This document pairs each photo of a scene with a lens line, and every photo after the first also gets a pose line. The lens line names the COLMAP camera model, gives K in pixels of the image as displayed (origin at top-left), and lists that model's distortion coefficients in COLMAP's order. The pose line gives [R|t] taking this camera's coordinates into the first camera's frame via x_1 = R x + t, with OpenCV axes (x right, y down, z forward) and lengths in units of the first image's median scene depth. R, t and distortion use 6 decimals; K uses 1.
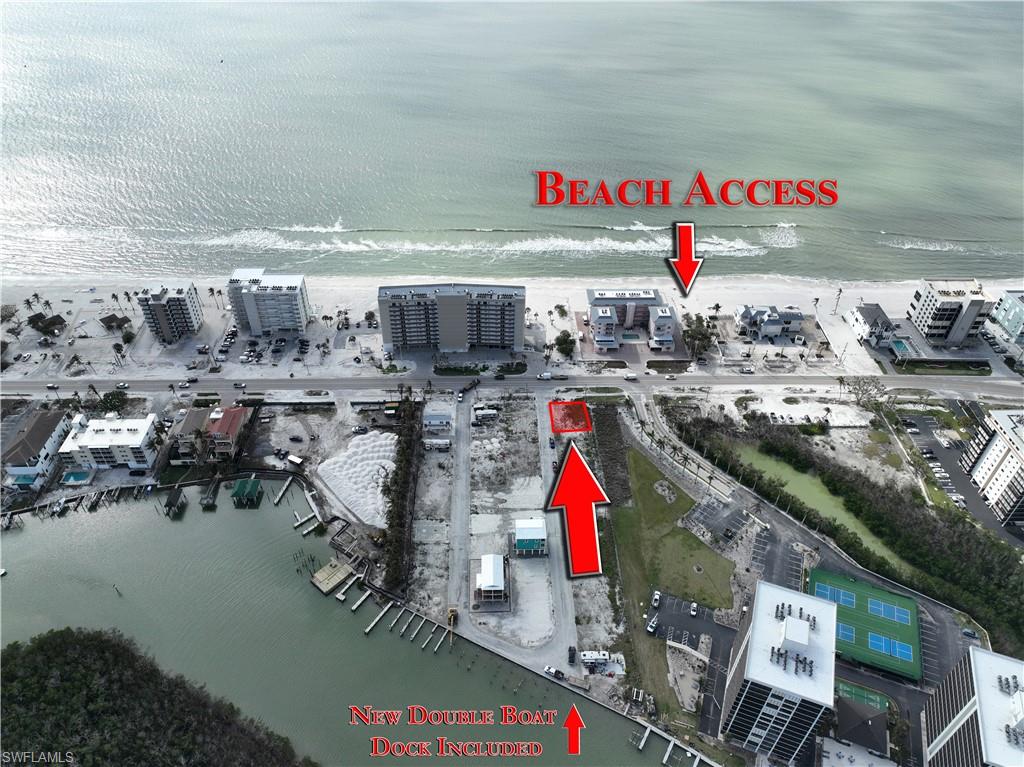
lens RADIAL K [[718.5, 0, 512.0], [0, 718.5, 383.5], [0, 0, 1]] dist [-0.003210, 0.023290]
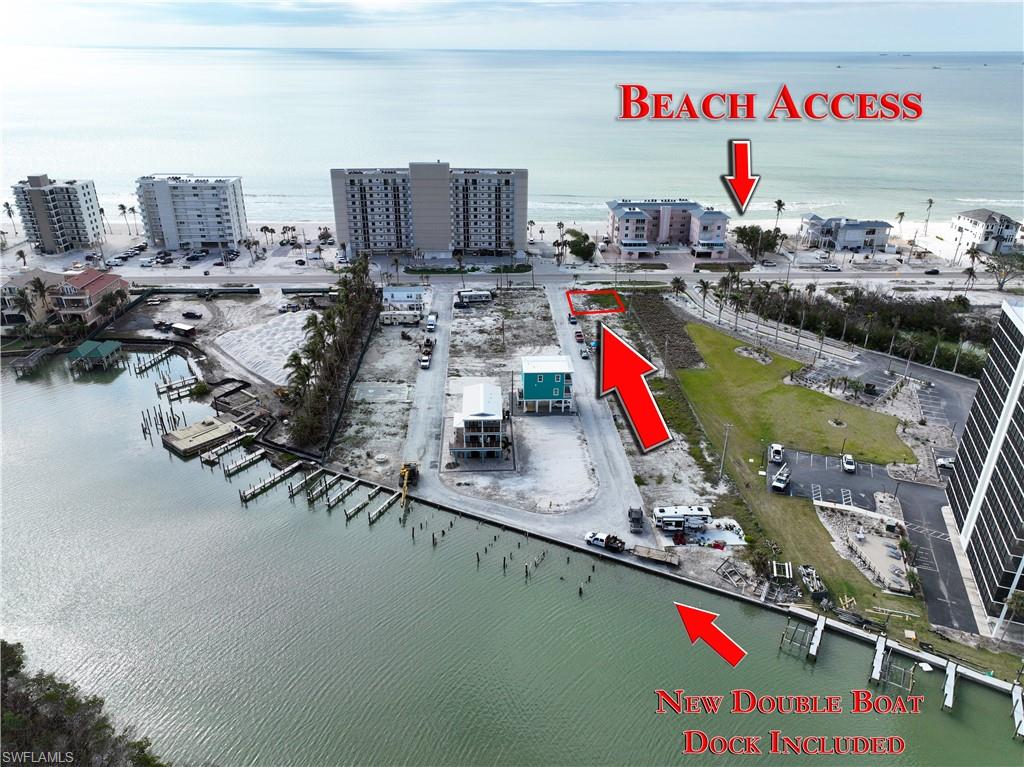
lens RADIAL K [[718.5, 0, 512.0], [0, 718.5, 383.5], [0, 0, 1]] dist [-0.003210, 0.023290]
pose [[0.999906, -0.012674, 0.005196, -0.005527], [0.013587, 0.965933, -0.258435, 0.332346], [-0.001744, 0.258482, 0.966015, 0.382608]]
